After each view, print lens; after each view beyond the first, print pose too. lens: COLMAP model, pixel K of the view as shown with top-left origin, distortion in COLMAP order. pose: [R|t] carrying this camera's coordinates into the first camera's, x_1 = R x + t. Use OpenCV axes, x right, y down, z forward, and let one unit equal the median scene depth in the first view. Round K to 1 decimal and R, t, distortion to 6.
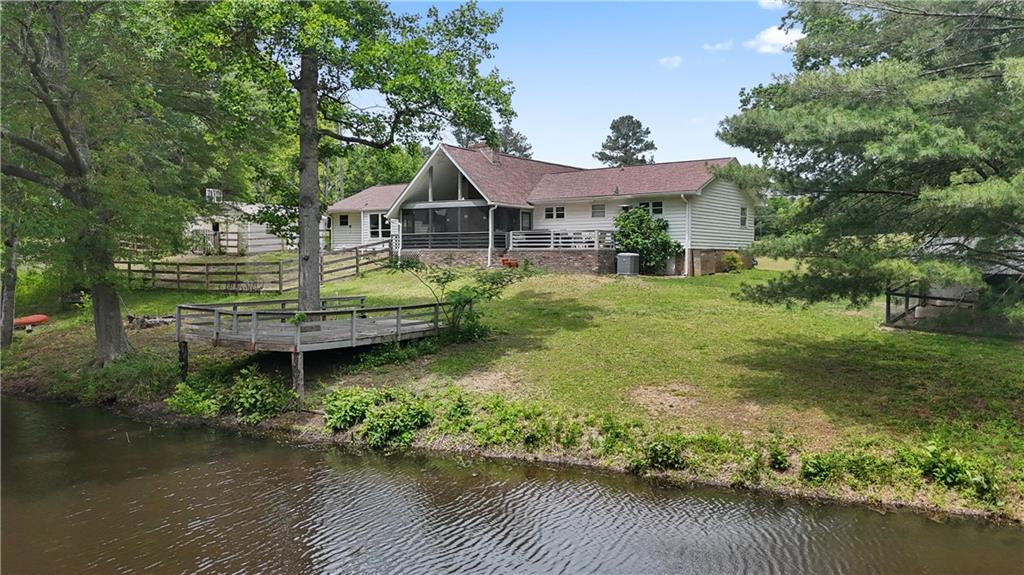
lens RADIAL K [[756.3, 0, 506.9], [0, 756.3, 287.9], [0, 0, 1]] dist [0.072181, -0.075777]
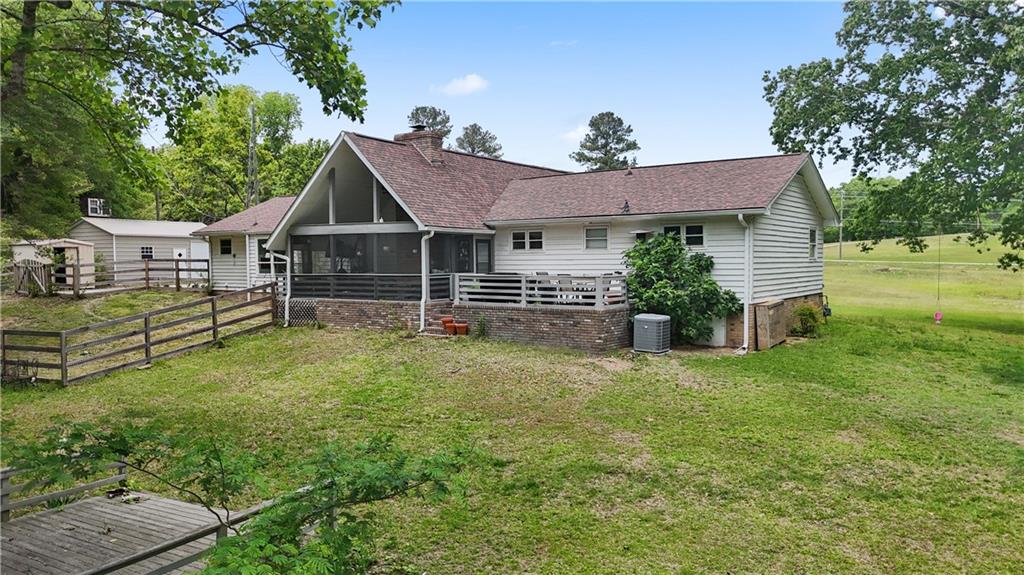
lens RADIAL K [[756.3, 0, 506.9], [0, 756.3, 287.9], [0, 0, 1]] dist [0.072181, -0.075777]
pose [[0.999371, -0.009701, 0.034122, 0.024638], [0.009812, 0.999947, -0.003079, -0.060012], [-0.034090, 0.003411, 0.999413, 0.376459]]
